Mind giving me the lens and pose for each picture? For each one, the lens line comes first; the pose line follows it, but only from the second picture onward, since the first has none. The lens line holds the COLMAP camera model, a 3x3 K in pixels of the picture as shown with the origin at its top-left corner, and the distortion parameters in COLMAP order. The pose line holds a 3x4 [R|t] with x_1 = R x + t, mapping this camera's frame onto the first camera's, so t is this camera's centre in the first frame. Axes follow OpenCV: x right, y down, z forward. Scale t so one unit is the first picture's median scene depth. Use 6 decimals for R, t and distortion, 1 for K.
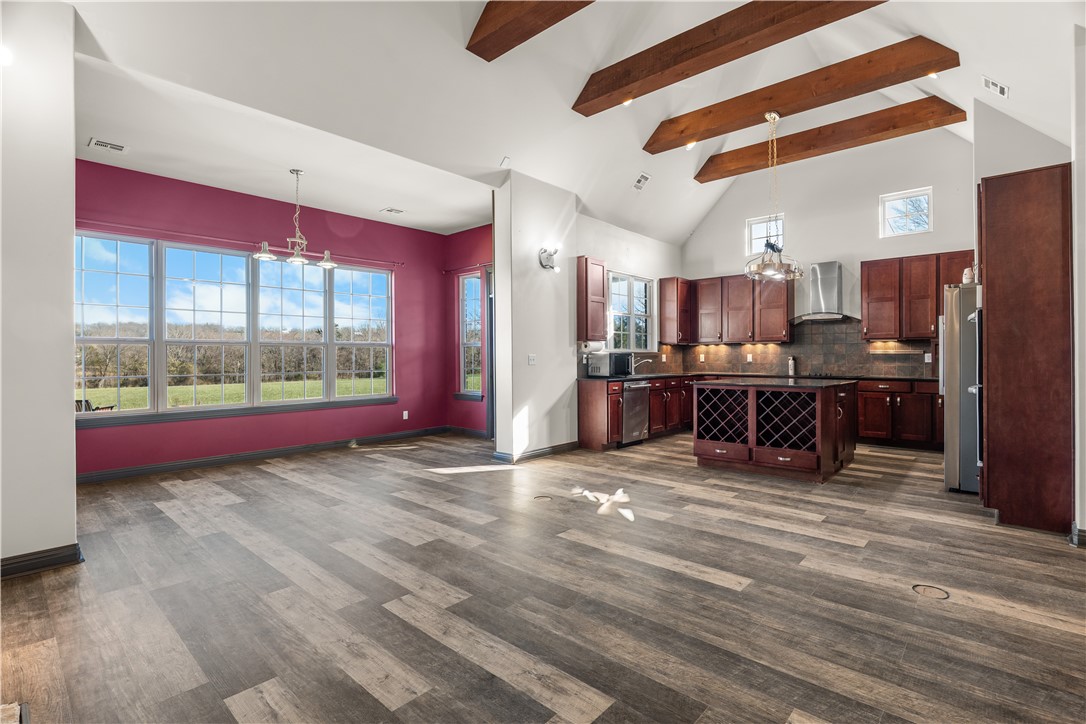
lens RADIAL K [[504.7, 0, 539.8], [0, 504.7, 354.8], [0, 0, 1]] dist [-0.013196, 0.001045]
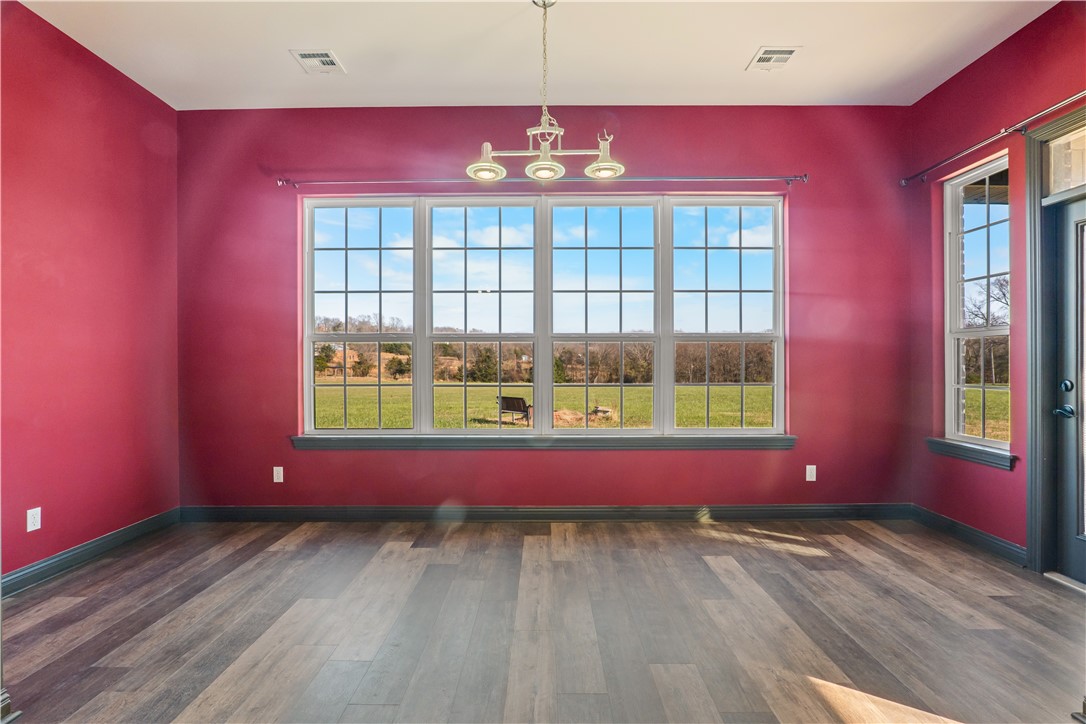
lens RADIAL K [[504.7, 0, 541.9], [0, 504.7, 363.4], [0, 0, 1]] dist [-0.013196, 0.001045]
pose [[0.673853, 0.008225, -0.738820, -0.079952], [-0.000462, 0.999943, 0.010710, 0.002450], [0.738866, -0.006875, 0.673818, 0.492352]]
